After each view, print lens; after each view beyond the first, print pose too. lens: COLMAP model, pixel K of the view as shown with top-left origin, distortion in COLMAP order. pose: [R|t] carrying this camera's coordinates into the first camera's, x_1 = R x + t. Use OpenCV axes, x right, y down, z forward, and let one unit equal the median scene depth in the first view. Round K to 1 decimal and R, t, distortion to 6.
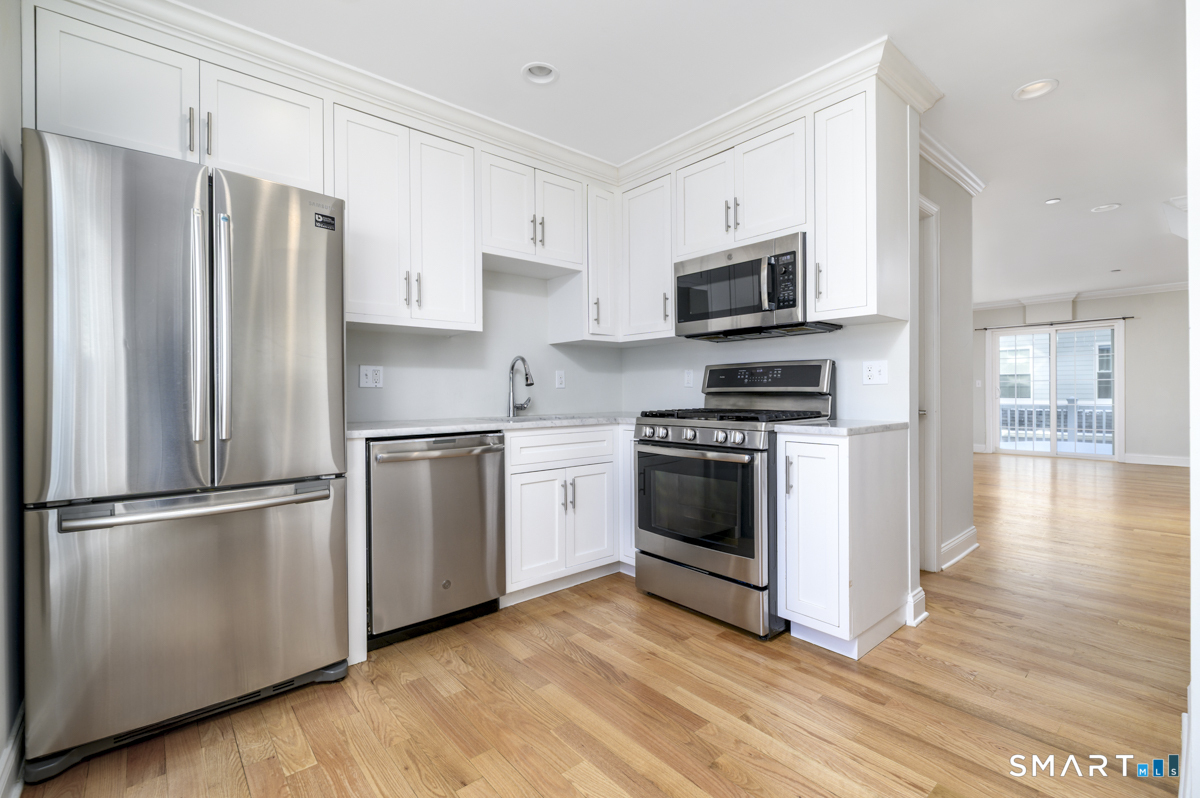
lens RADIAL K [[525.2, 0, 602.9], [0, 525.2, 396.8], [0, 0, 1]] dist [0.001233, -0.002322]
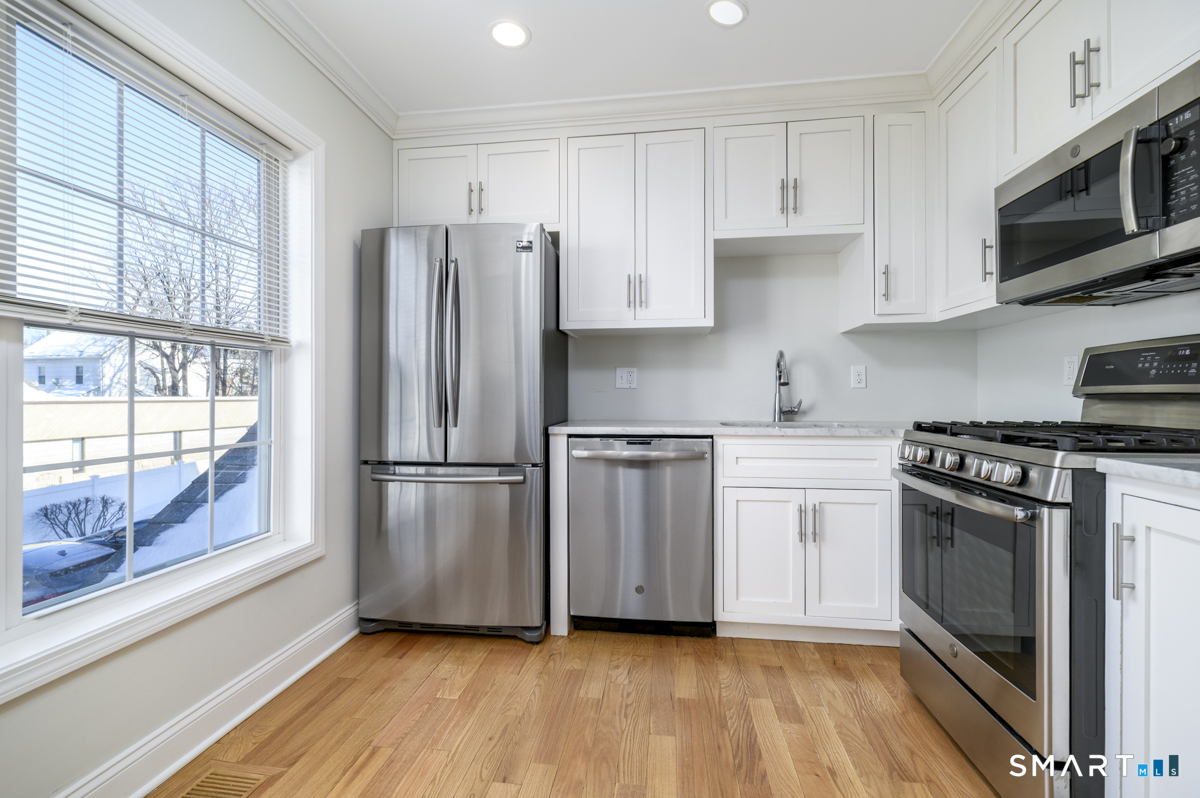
lens RADIAL K [[525.2, 0, 594.2], [0, 525.2, 398.3], [0, 0, 1]] dist [0.001233, -0.002322]
pose [[0.658846, 0.010629, -0.752202, 0.351396], [-0.009042, 0.999940, 0.006211, -0.003580], [0.752223, 0.002709, 0.658903, 0.269396]]
